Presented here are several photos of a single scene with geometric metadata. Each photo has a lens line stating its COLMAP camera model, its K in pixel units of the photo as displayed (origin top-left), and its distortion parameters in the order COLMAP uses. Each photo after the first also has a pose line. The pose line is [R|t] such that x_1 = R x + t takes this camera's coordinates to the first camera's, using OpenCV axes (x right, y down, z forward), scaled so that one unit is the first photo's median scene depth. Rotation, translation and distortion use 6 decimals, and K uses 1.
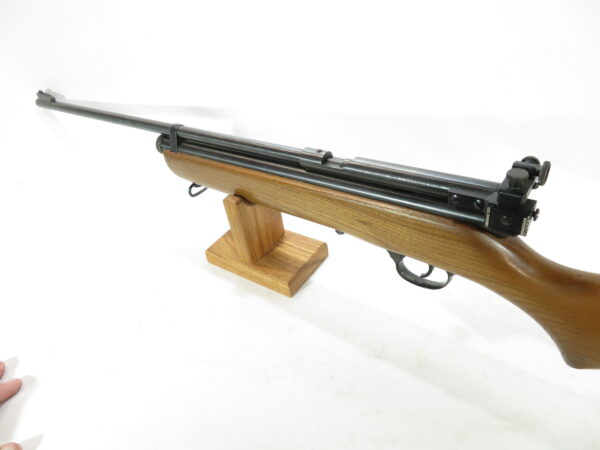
lens RADIAL K [[440.4, 0, 300.0], [0, 440.4, 225.0], [0, 0, 1]] dist [-0.004310, 0.001686]
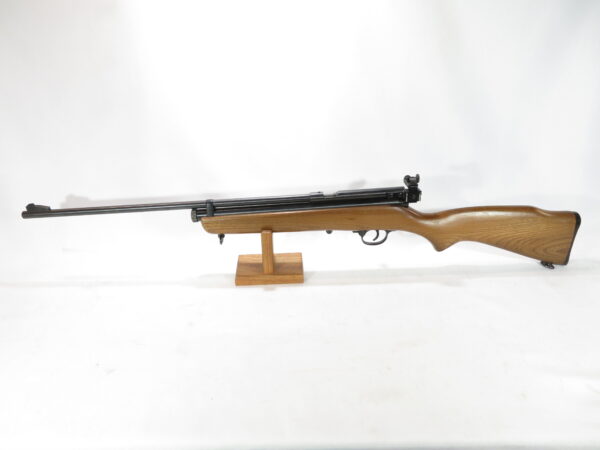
lens RADIAL K [[440.4, 0, 300.0], [0, 440.4, 225.0], [0, 0, 1]] dist [-0.004310, 0.001686]
pose [[0.790532, -0.182633, 0.584555, -1.078716], [0.308837, 0.943128, -0.122998, 0.172039], [-0.528846, 0.277766, 0.801977, -0.480461]]
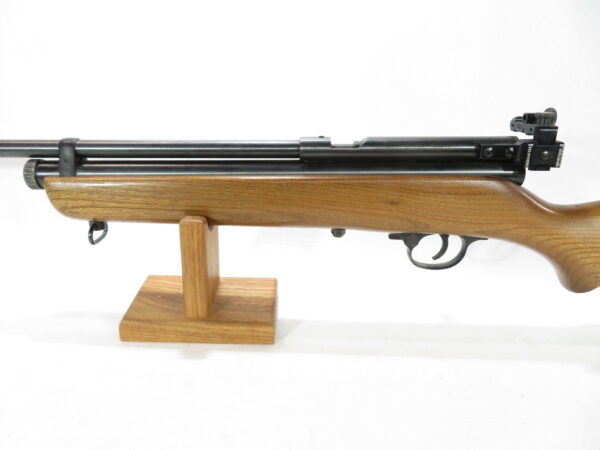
lens RADIAL K [[440.4, 0, 300.0], [0, 440.4, 225.0], [0, 0, 1]] dist [-0.004310, 0.001686]
pose [[0.797665, -0.078898, 0.597918, -0.459033], [0.249149, 0.945962, -0.207558, 0.149741], [-0.549232, 0.314533, 0.774218, 0.335984]]
